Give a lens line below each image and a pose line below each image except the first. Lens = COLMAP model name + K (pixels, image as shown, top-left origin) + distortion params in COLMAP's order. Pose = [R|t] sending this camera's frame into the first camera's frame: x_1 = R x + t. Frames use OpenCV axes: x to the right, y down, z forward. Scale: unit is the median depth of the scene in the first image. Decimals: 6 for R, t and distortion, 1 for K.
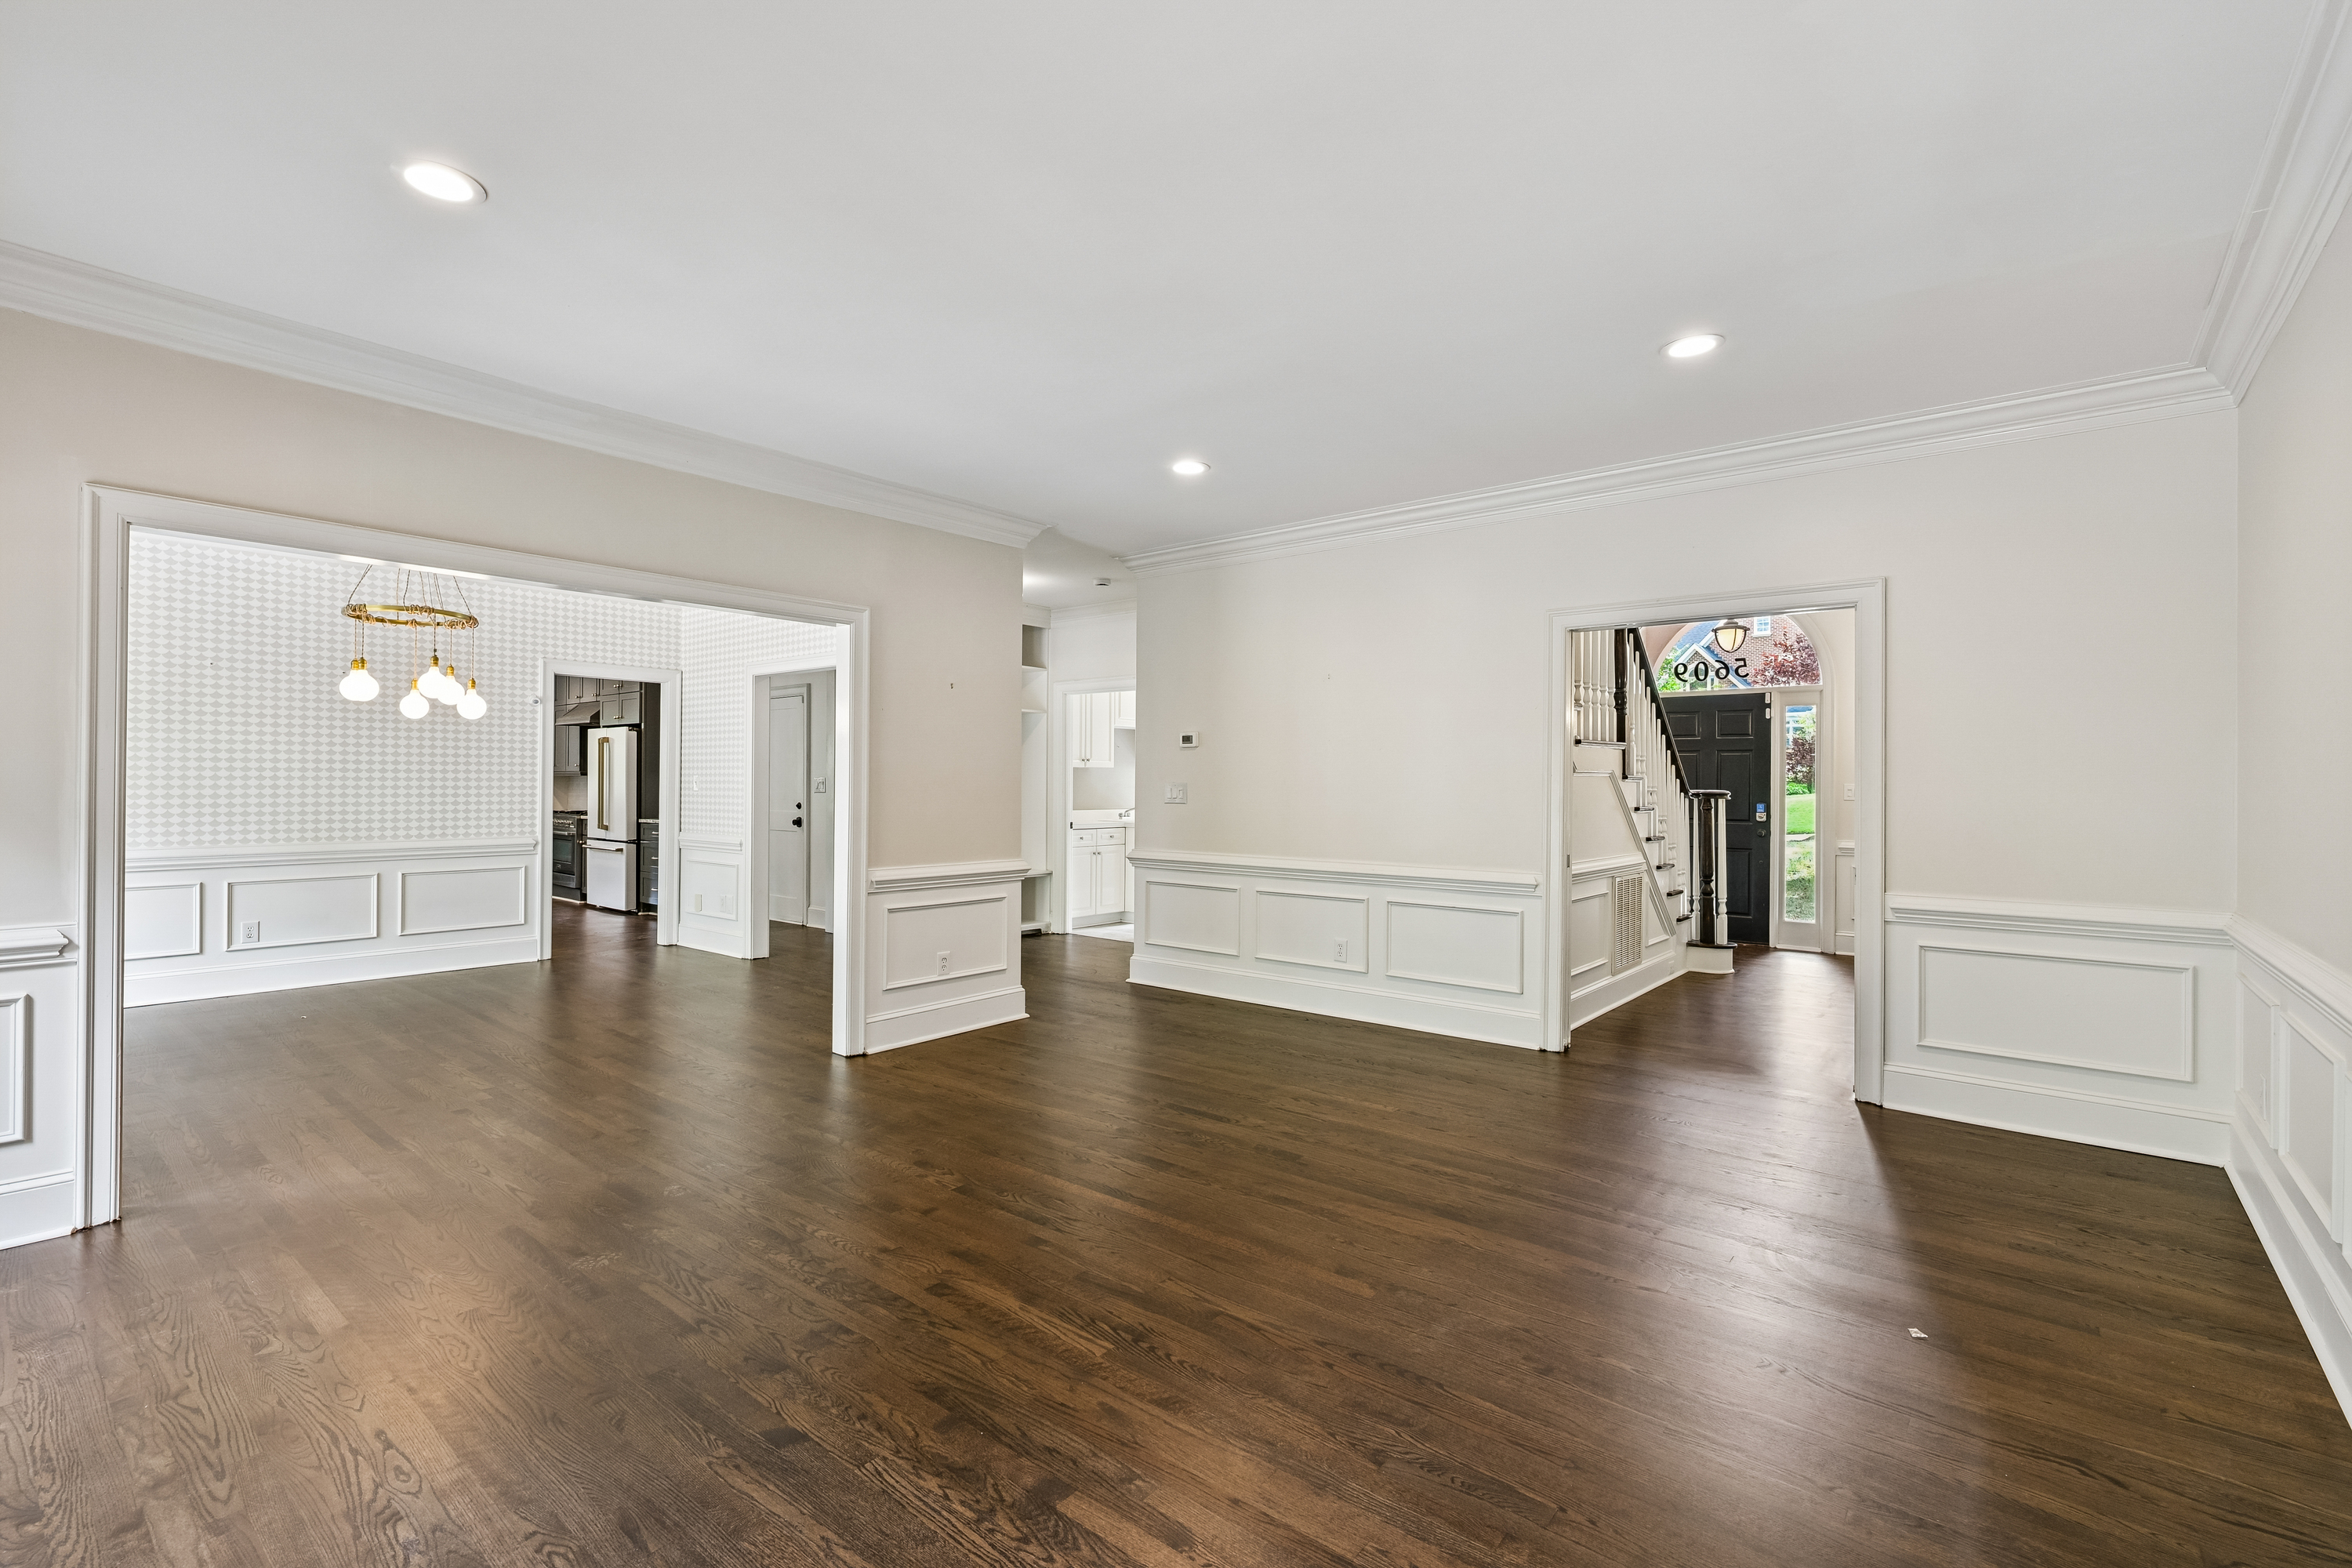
lens RADIAL K [[1057.8, 0, 1179.0], [0, 1057.8, 777.5], [0, 0, 1]] dist [0.004038, 0.000170]
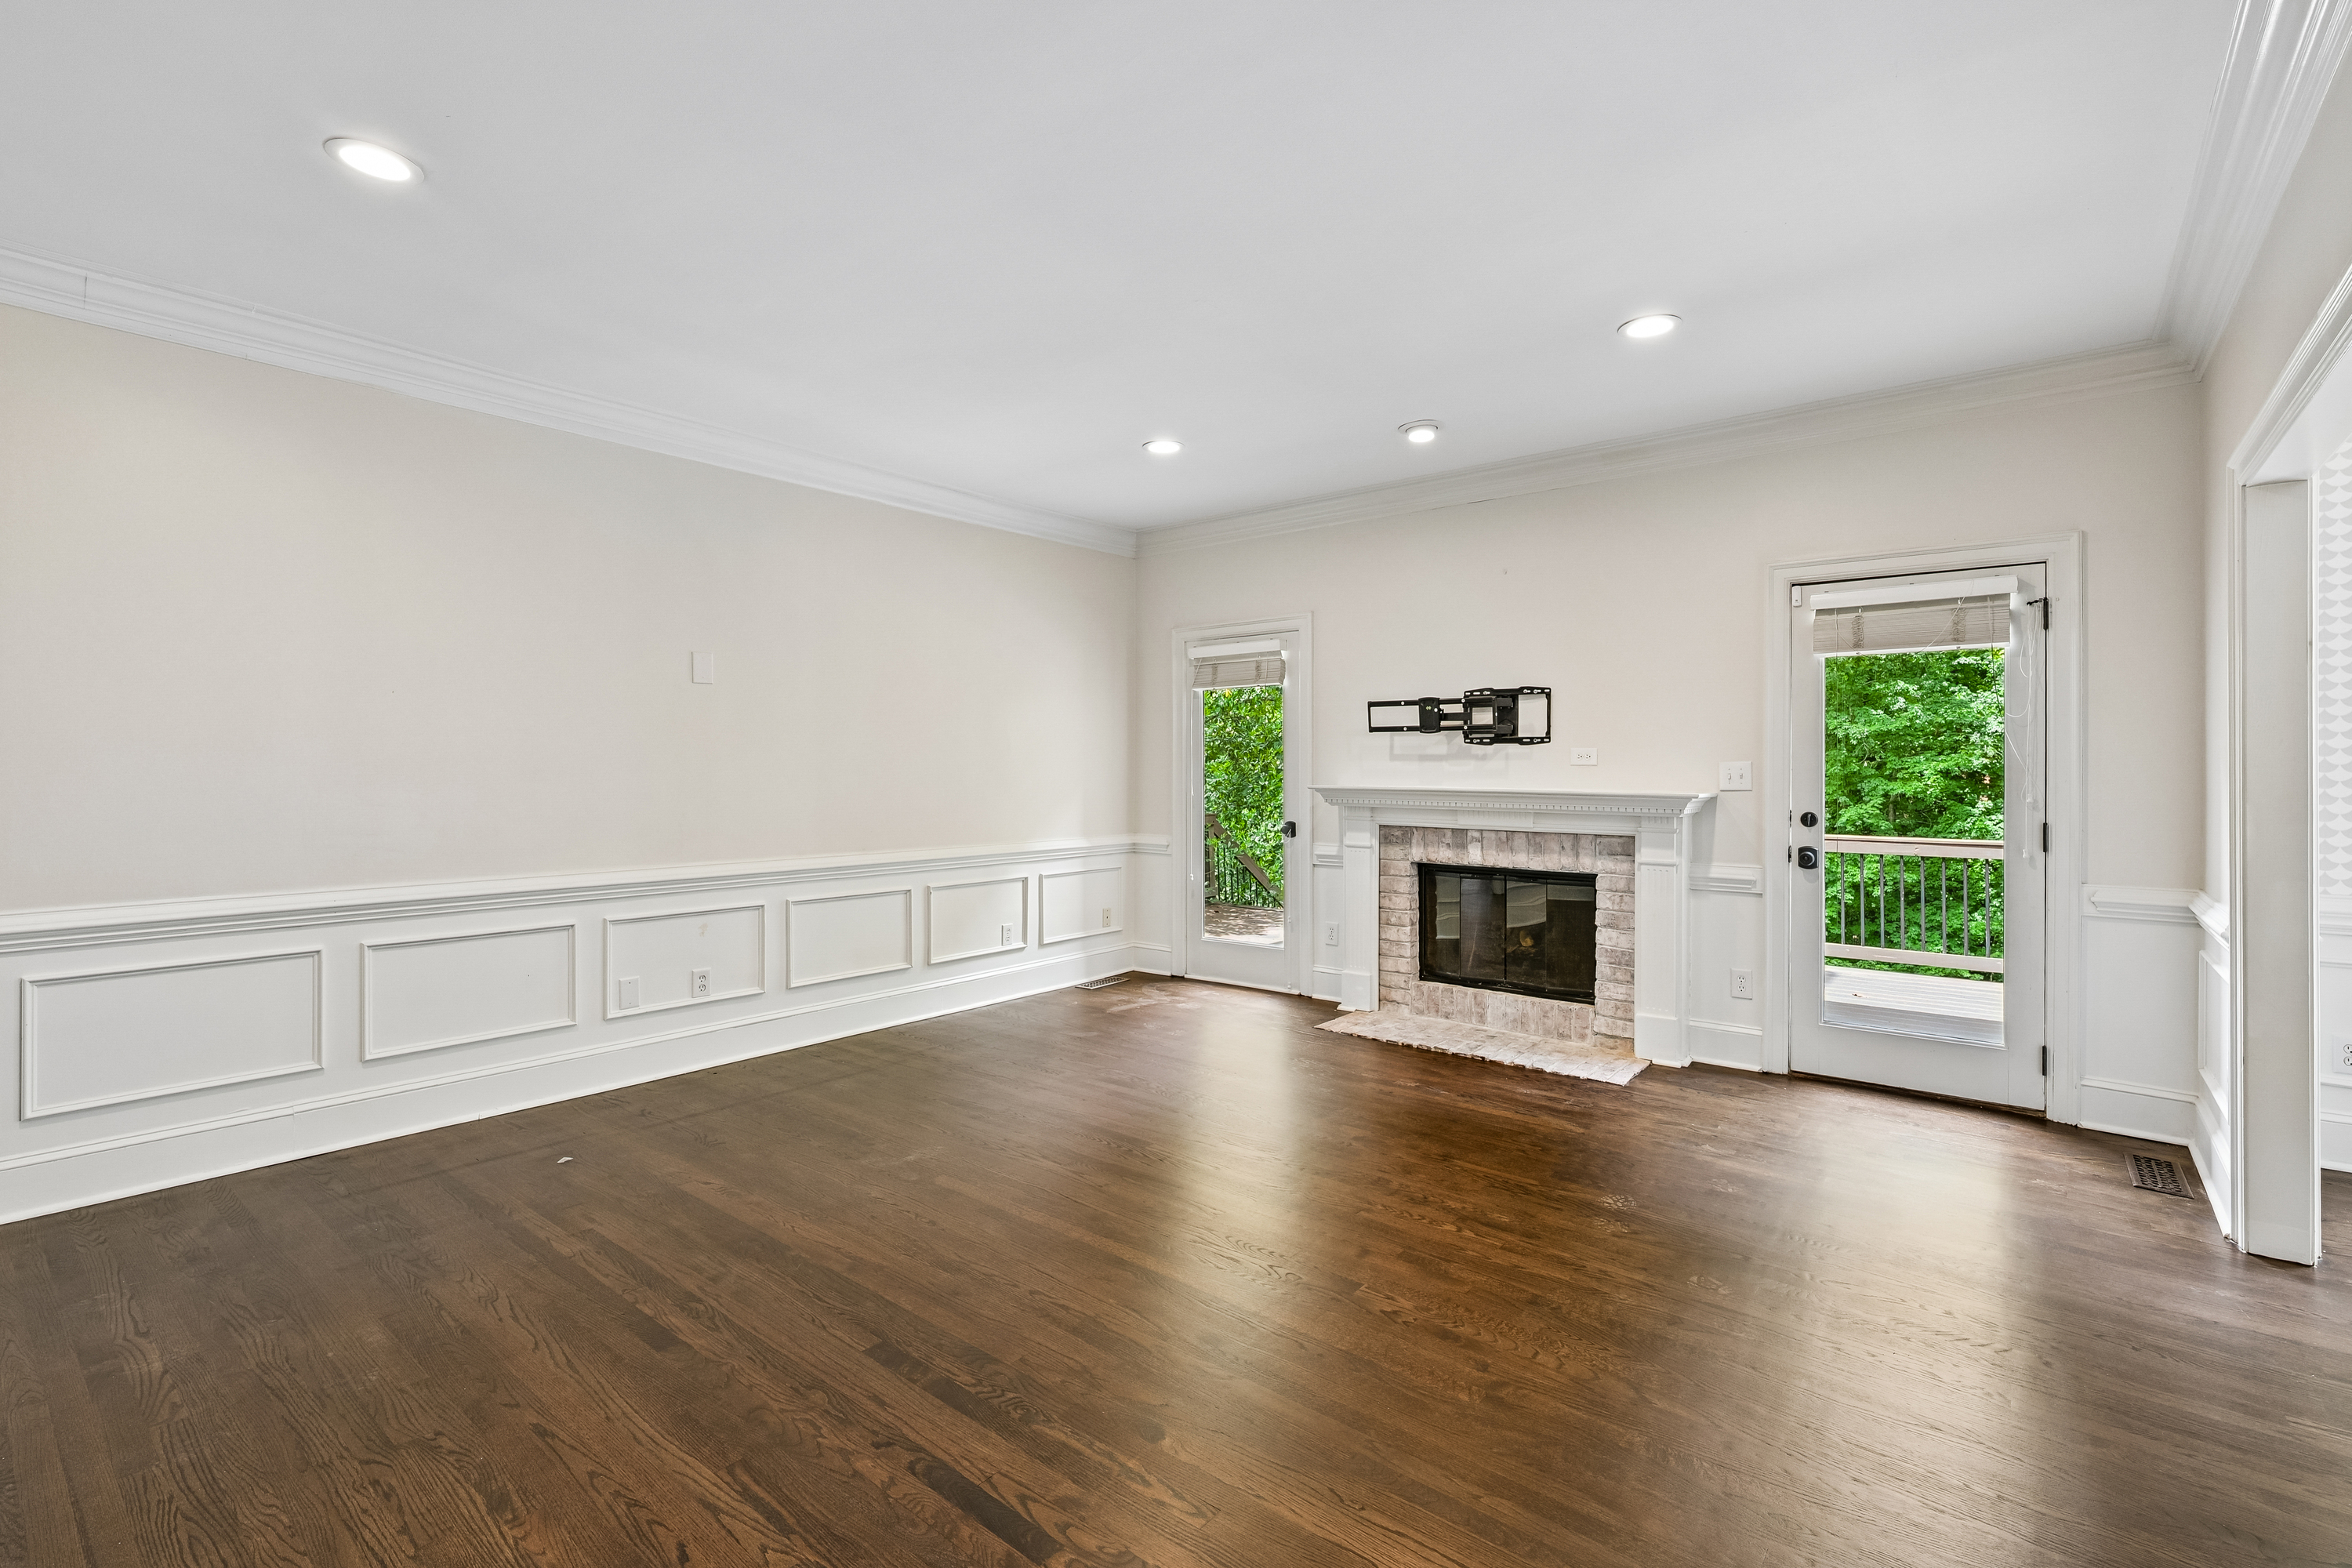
lens RADIAL K [[1057.8, 0, 1164.8], [0, 1057.8, 765.2], [0, 0, 1]] dist [0.004038, 0.000170]
pose [[-0.999869, -0.007491, 0.014322, -0.088193], [-0.007664, 0.999898, -0.012020, 0.017343], [-0.014231, -0.012129, -0.999825, 2.072230]]
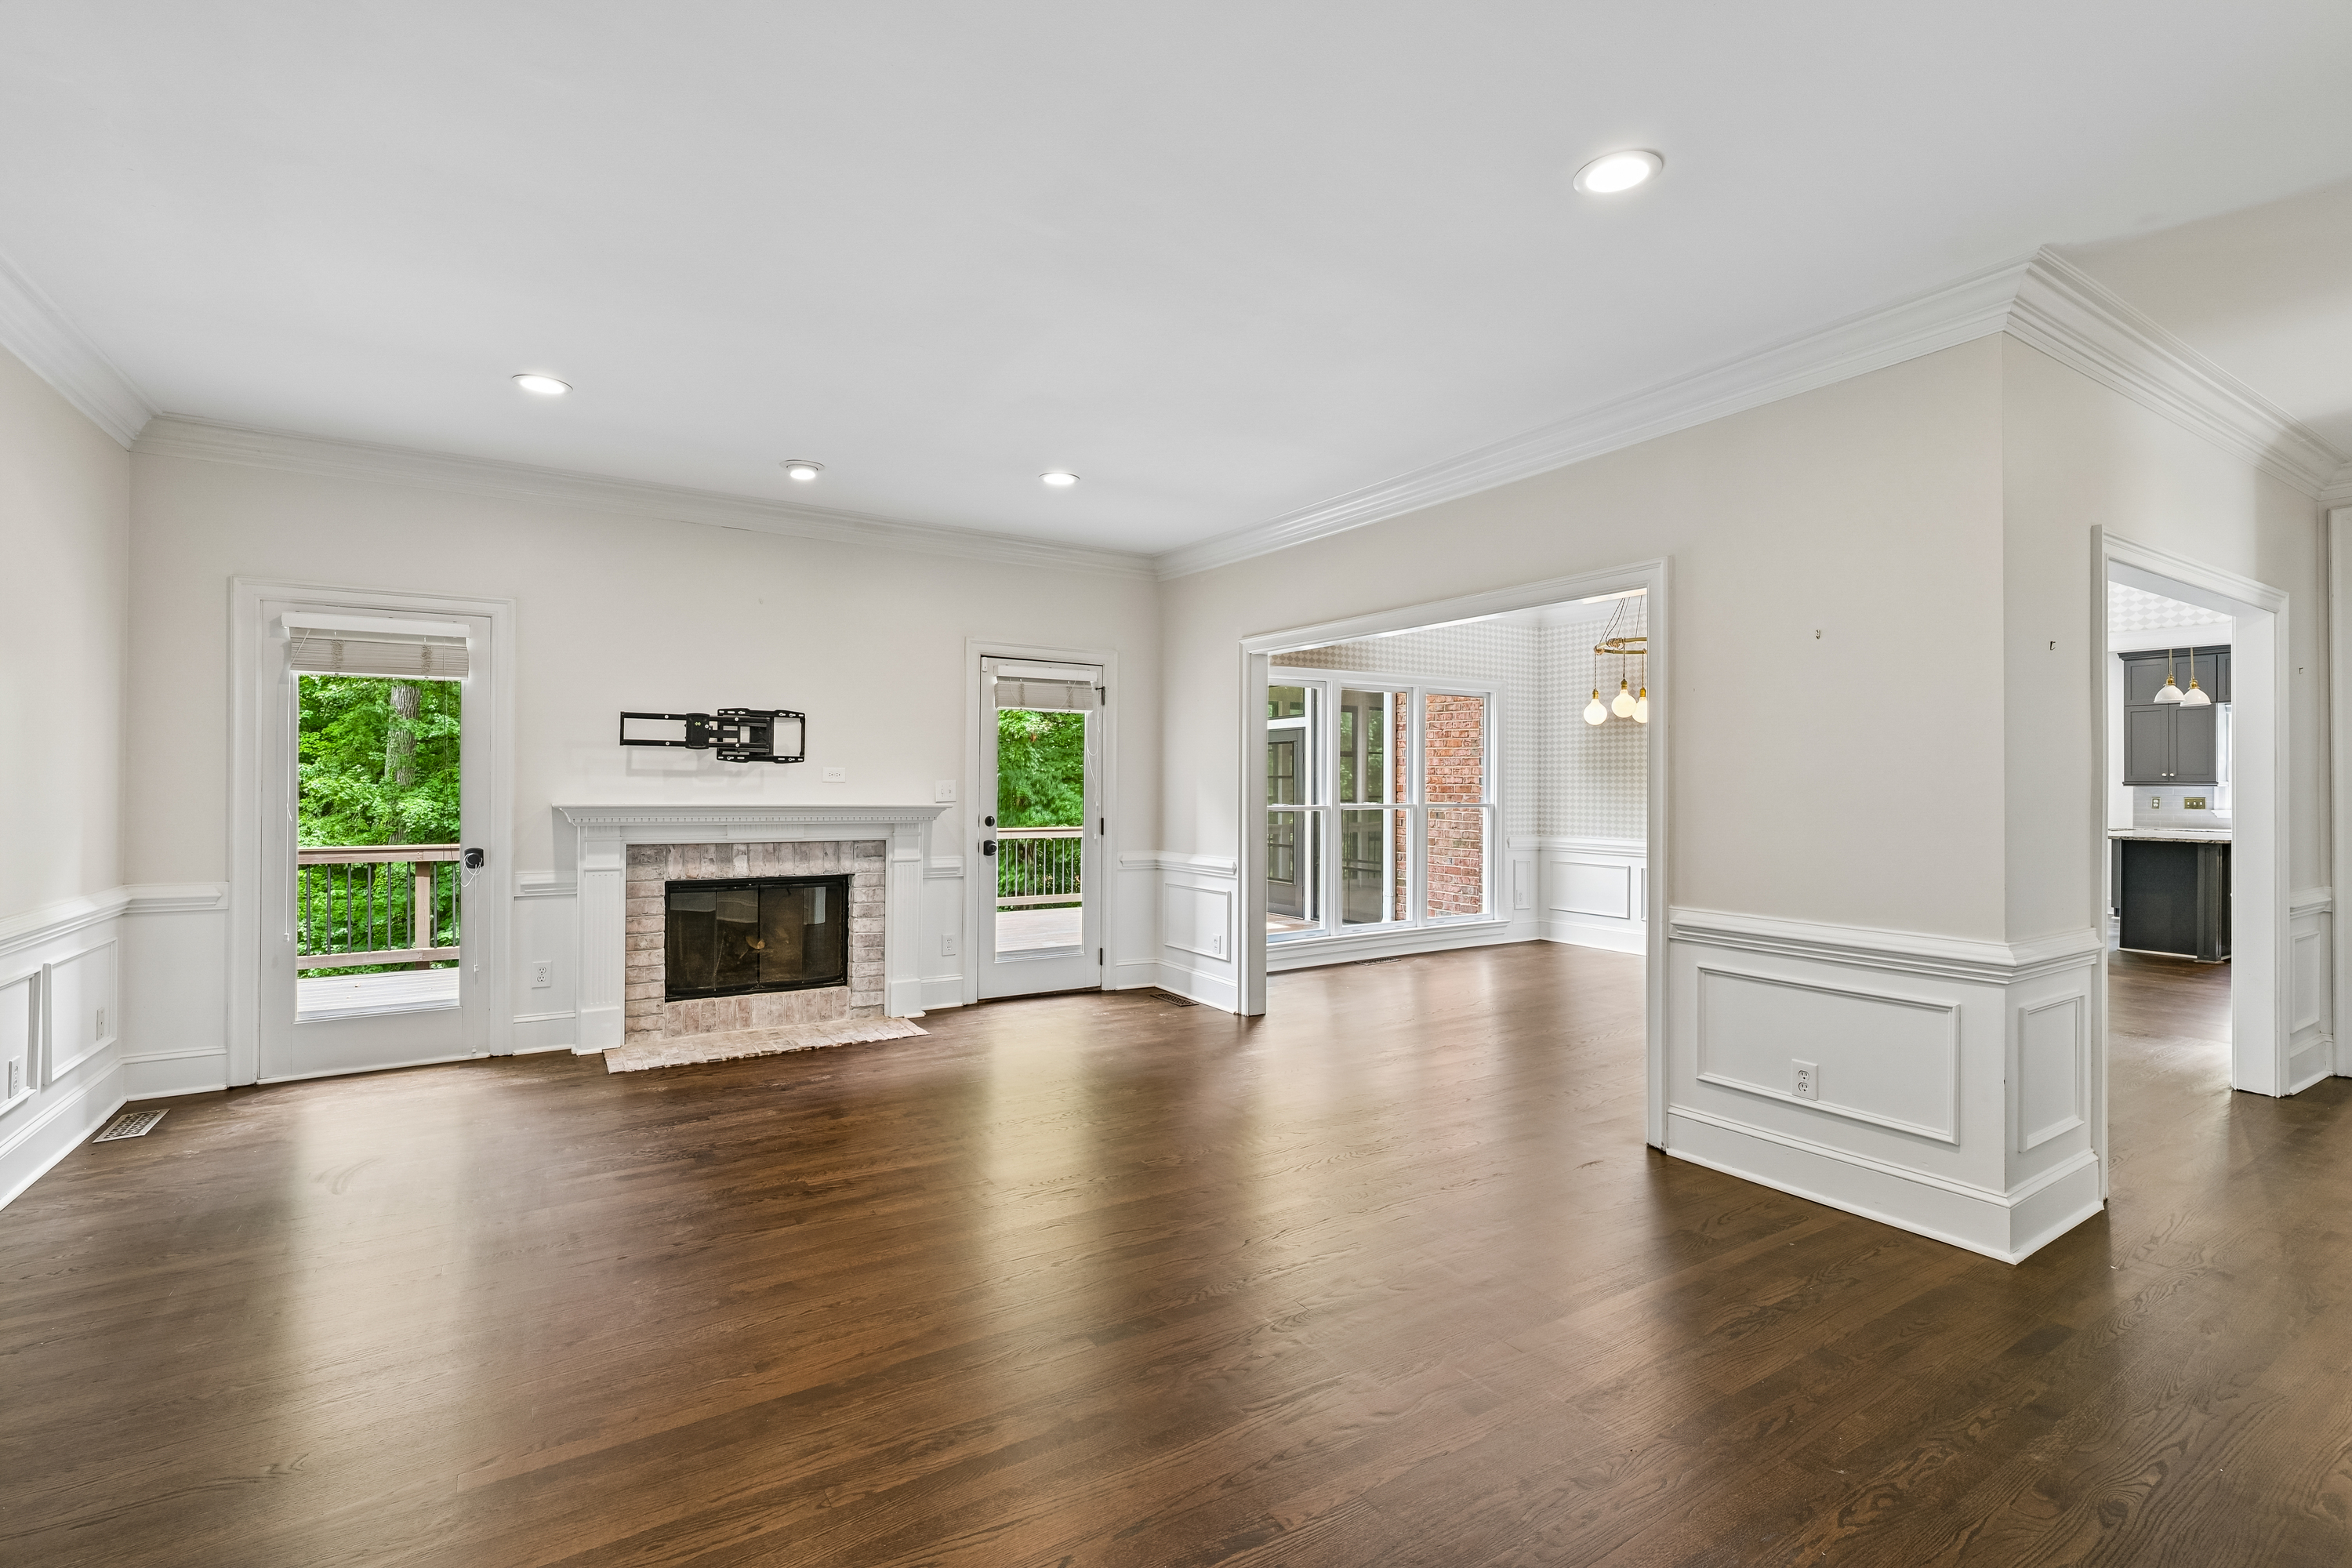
lens RADIAL K [[1057.8, 0, 1164.3], [0, 1057.8, 774.6], [0, 0, 1]] dist [0.004038, 0.000170]
pose [[-0.330729, -0.015953, -0.943591, 0.937166], [-0.000645, 0.999861, -0.016678, 0.010063], [0.943726, -0.004907, -0.330693, 1.598977]]
